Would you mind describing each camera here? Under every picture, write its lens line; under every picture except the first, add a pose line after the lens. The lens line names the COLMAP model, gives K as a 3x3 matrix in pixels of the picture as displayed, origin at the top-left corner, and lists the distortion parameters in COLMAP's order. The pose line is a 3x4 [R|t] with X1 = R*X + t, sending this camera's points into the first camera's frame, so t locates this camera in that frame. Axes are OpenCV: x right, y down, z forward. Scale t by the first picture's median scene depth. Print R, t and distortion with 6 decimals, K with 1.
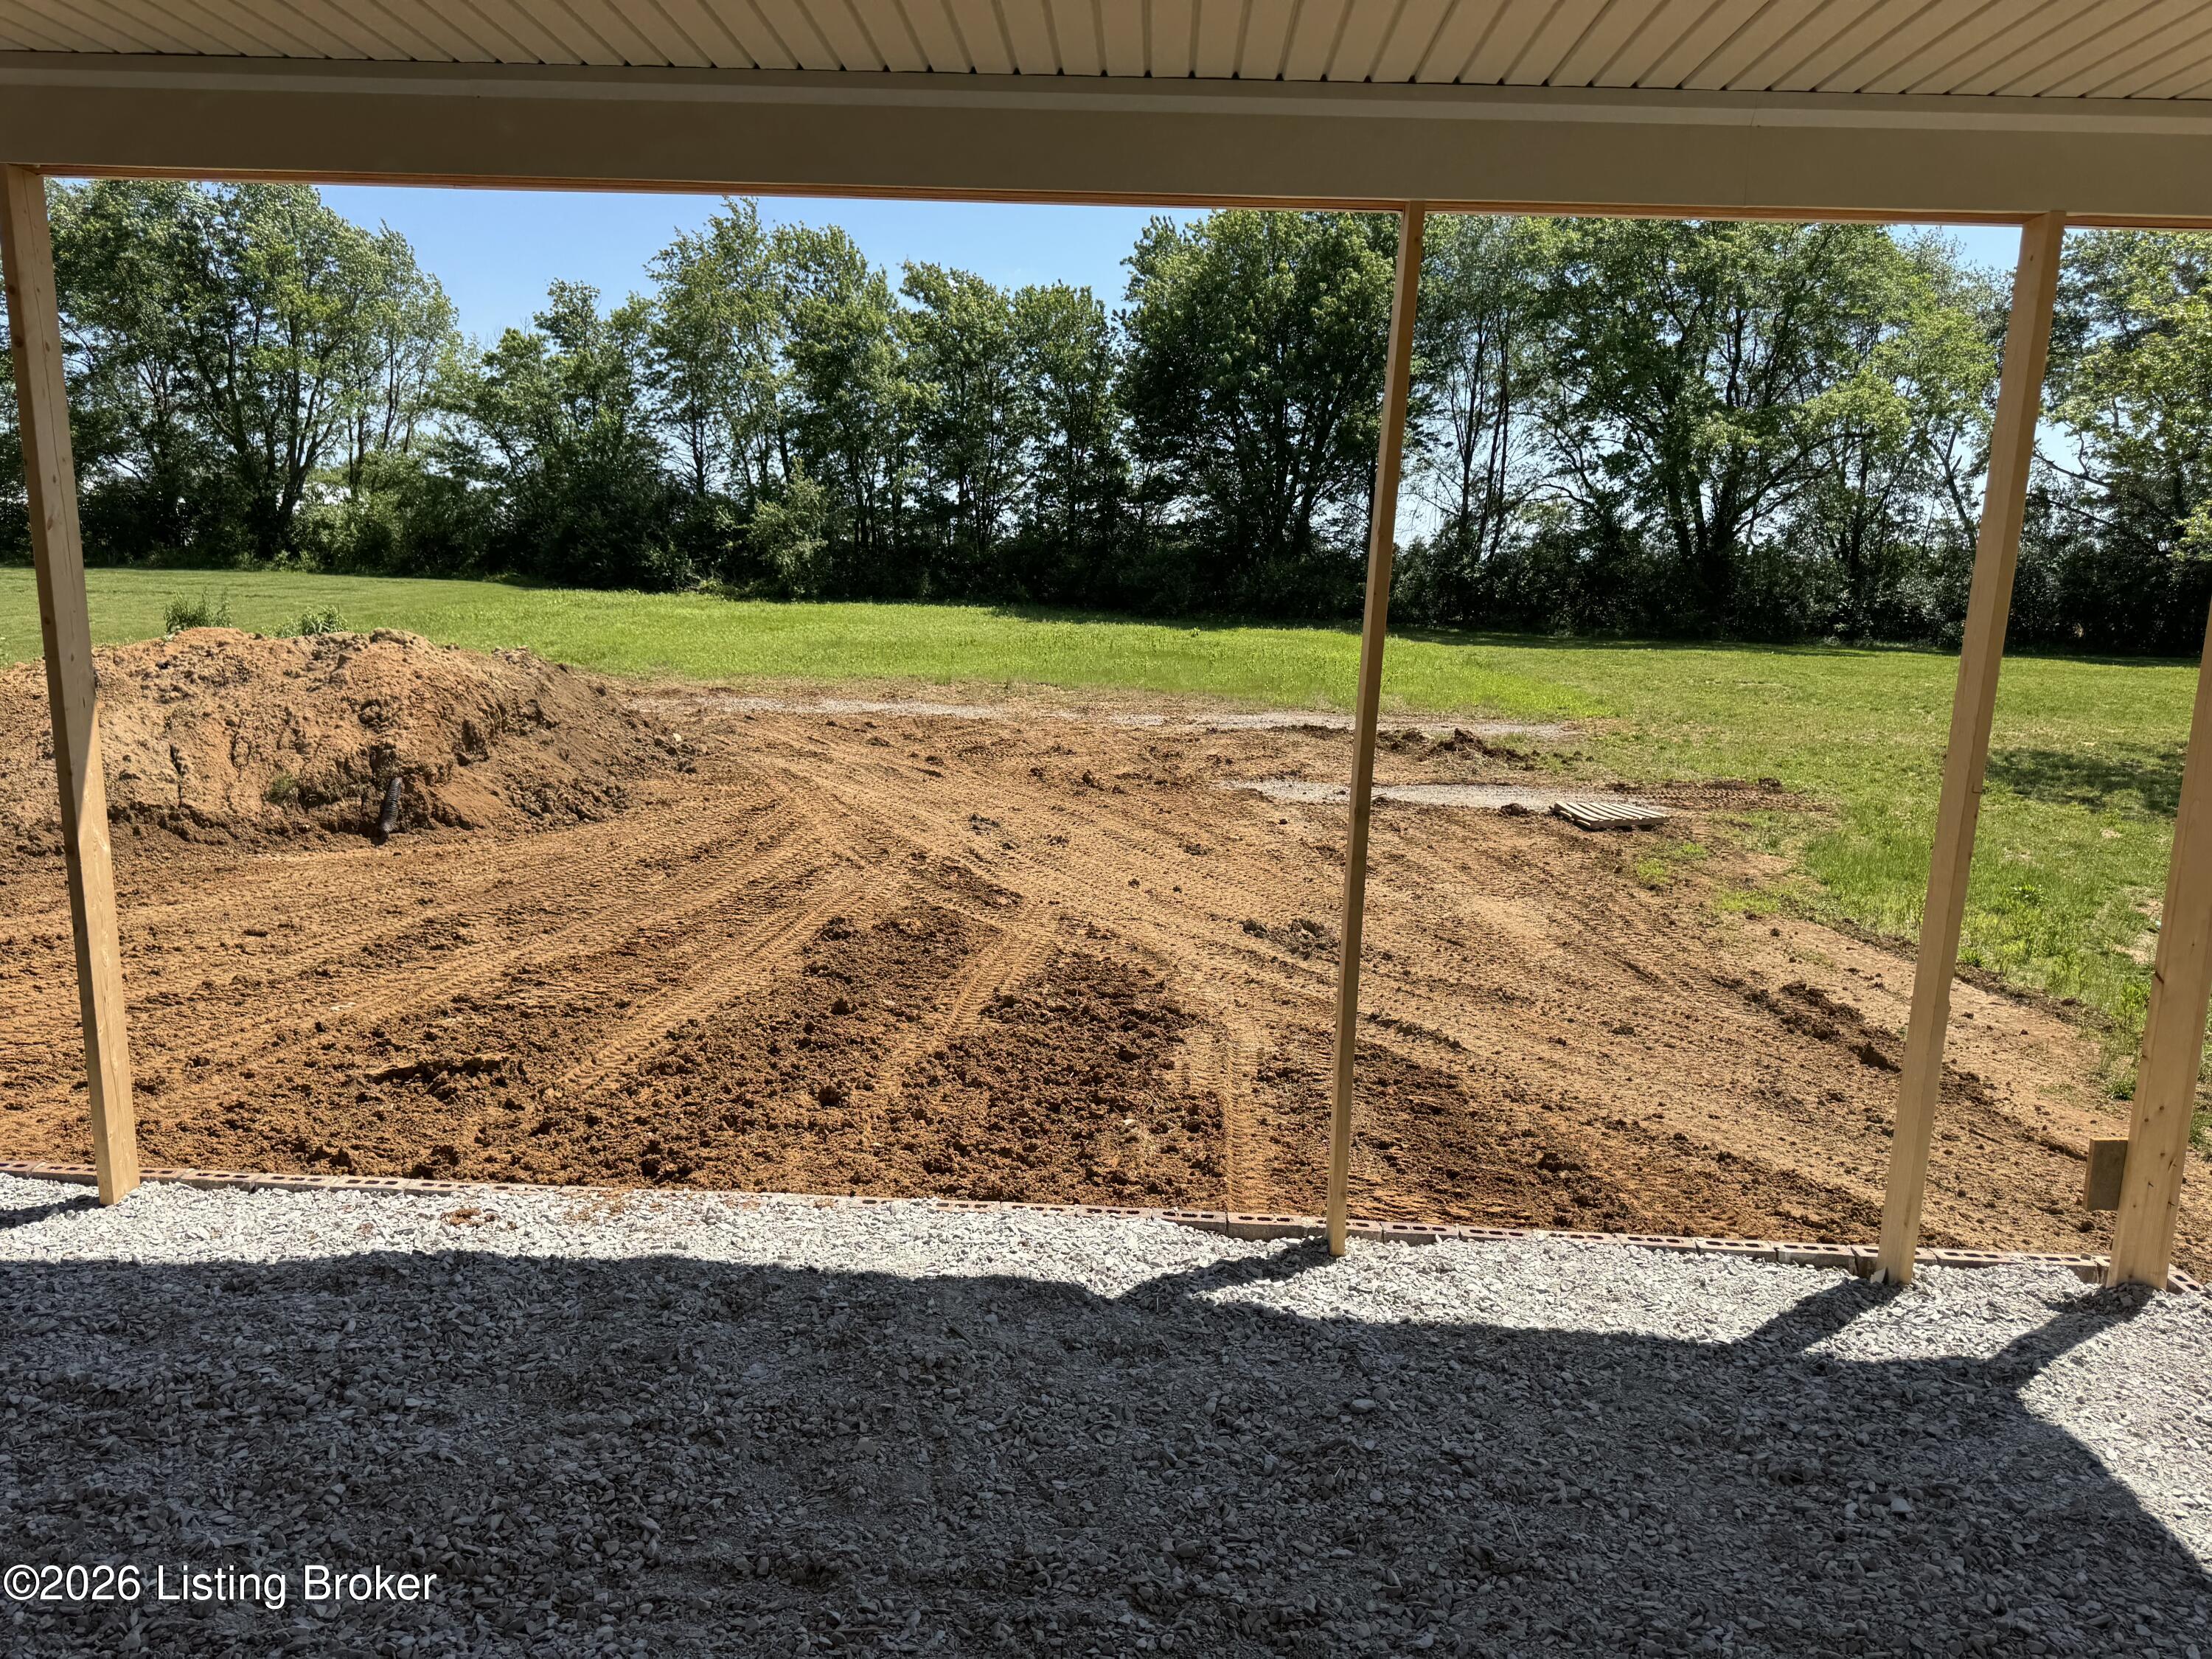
lens RADIAL K [[1588.0, 0, 1106.0], [0, 1588.0, 829.5], [0, 0, 1]] dist [0.123570, -0.194125]
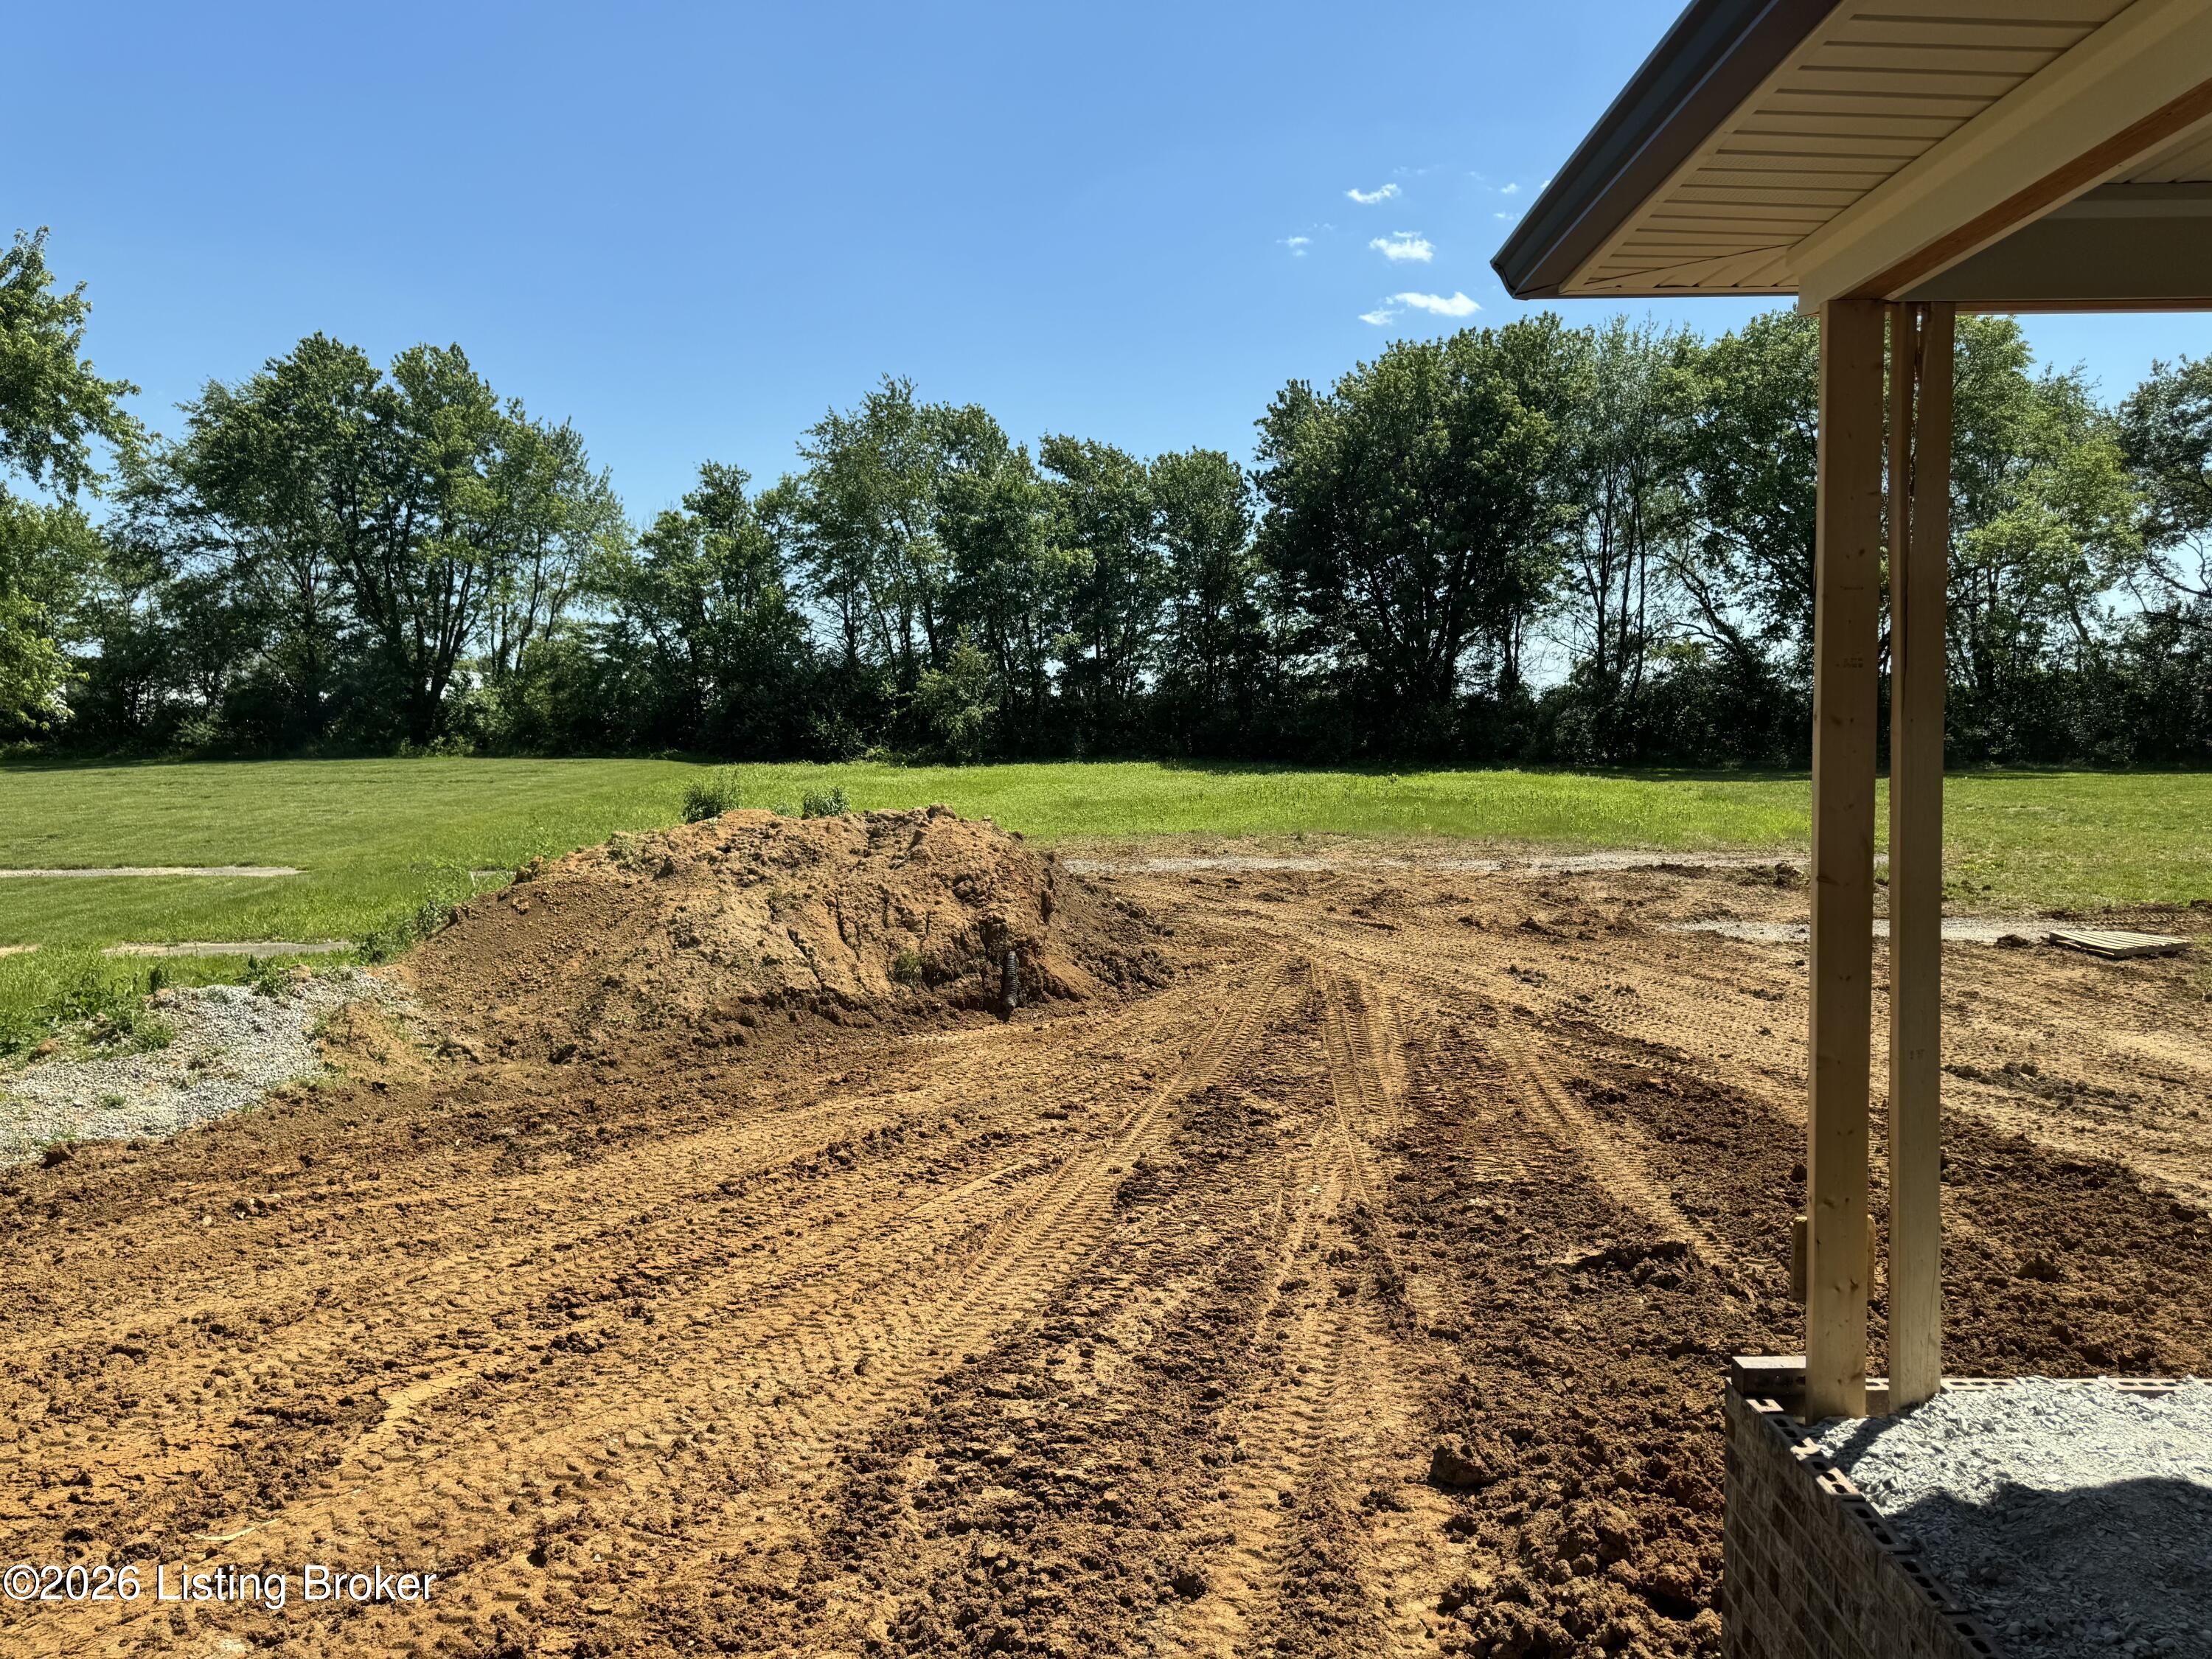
lens RADIAL K [[1588.0, 0, 1106.0], [0, 1588.0, 829.5], [0, 0, 1]] dist [0.123570, -0.194125]
pose [[0.998993, -0.039247, 0.021752, -0.386366], [0.041143, 0.994631, -0.094951, -0.011236], [-0.017909, 0.095751, 0.995244, 0.022022]]
